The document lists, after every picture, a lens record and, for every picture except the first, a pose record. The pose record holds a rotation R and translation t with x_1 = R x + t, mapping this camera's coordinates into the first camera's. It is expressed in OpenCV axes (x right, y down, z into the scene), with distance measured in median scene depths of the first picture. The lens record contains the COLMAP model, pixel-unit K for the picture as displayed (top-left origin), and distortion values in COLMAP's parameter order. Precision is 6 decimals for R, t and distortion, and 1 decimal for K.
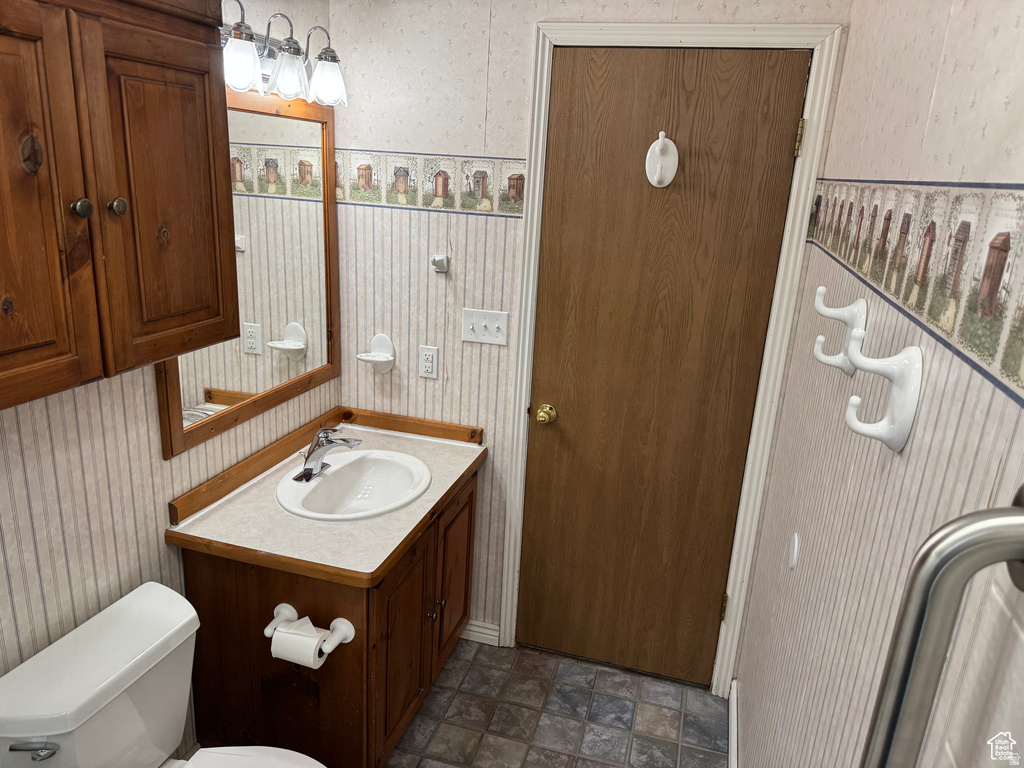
lens RADIAL K [[716.9, 0, 508.5], [0, 716.9, 384.8], [0, 0, 1]] dist [0.072036, -0.080283]
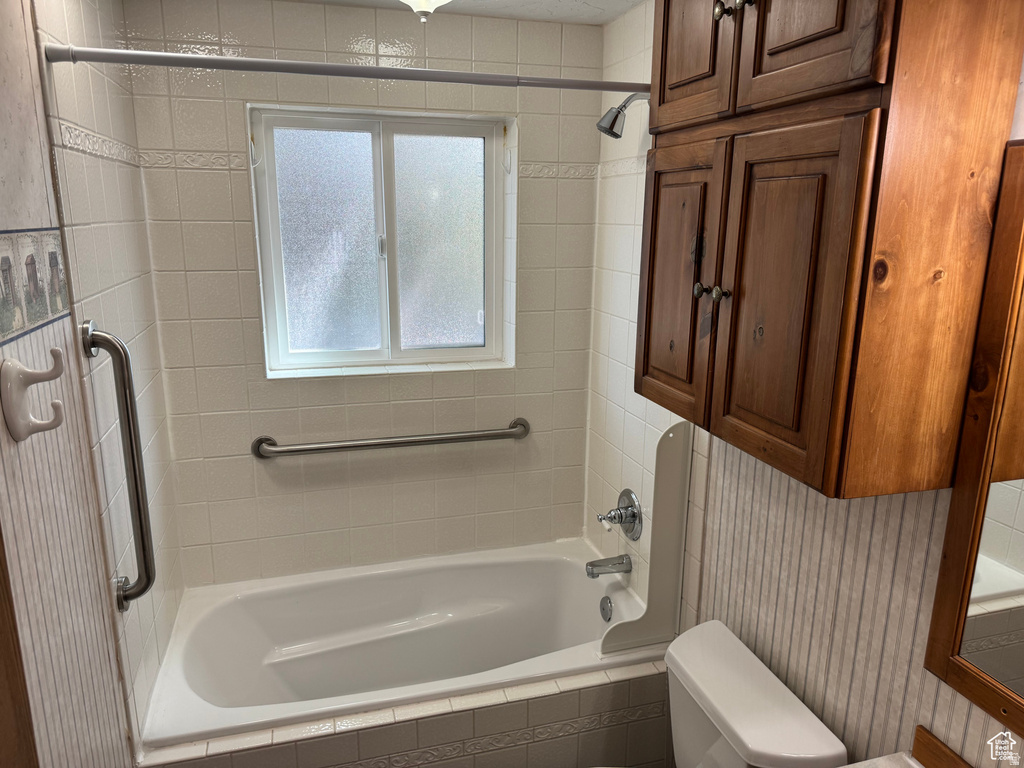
lens RADIAL K [[716.9, 0, 508.5], [0, 716.9, 384.8], [0, 0, 1]] dist [0.072036, -0.080283]
pose [[-0.844382, 0.061255, -0.532228, 0.296663], [-0.206954, 0.879032, 0.429503, -0.438369], [0.494154, 0.472811, -0.729562, 1.409502]]
